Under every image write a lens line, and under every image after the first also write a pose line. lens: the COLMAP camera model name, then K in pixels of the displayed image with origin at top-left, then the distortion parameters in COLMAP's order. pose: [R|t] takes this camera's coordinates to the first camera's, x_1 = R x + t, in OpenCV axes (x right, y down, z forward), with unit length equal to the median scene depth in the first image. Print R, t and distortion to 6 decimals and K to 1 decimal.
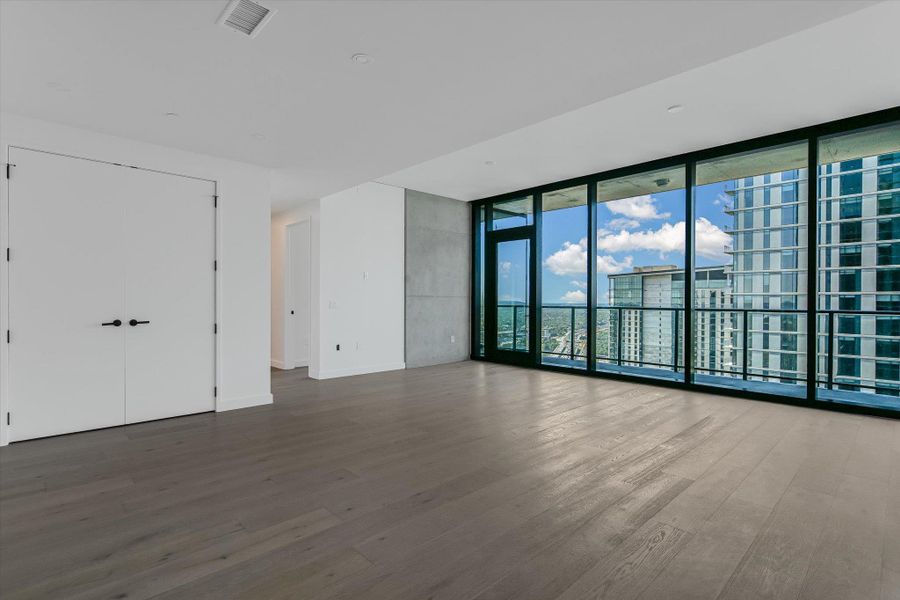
lens RADIAL K [[439.4, 0, 450.0], [0, 439.4, 300.0], [0, 0, 1]] dist [-0.000917, -0.000417]
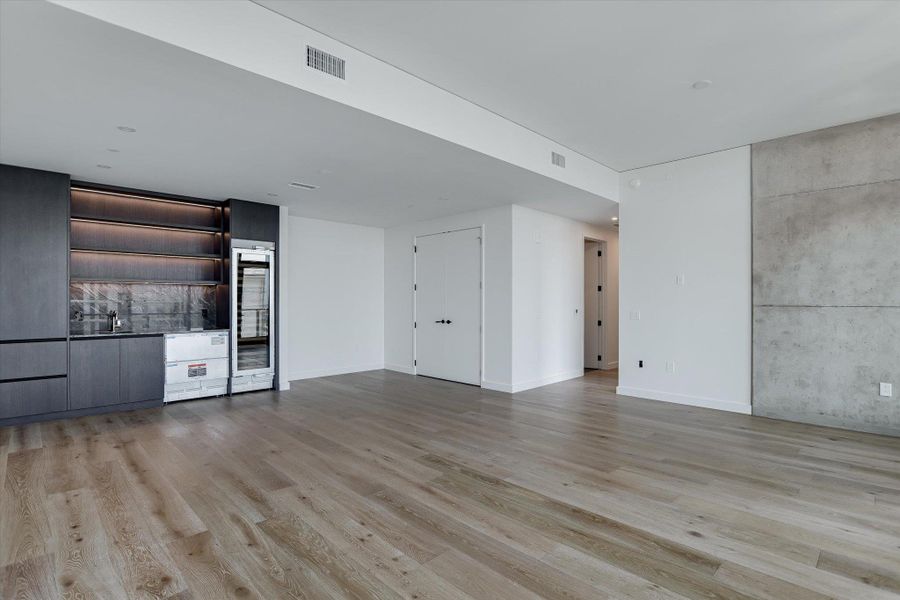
lens RADIAL K [[439.4, 0, 450.0], [0, 439.4, 300.0], [0, 0, 1]] dist [-0.000917, -0.000417]
pose [[0.022773, -0.004564, -0.999730, 0.521442], [0.001106, 0.999989, -0.004540, -0.013914], [0.999740, -0.001003, 0.022778, 0.499263]]
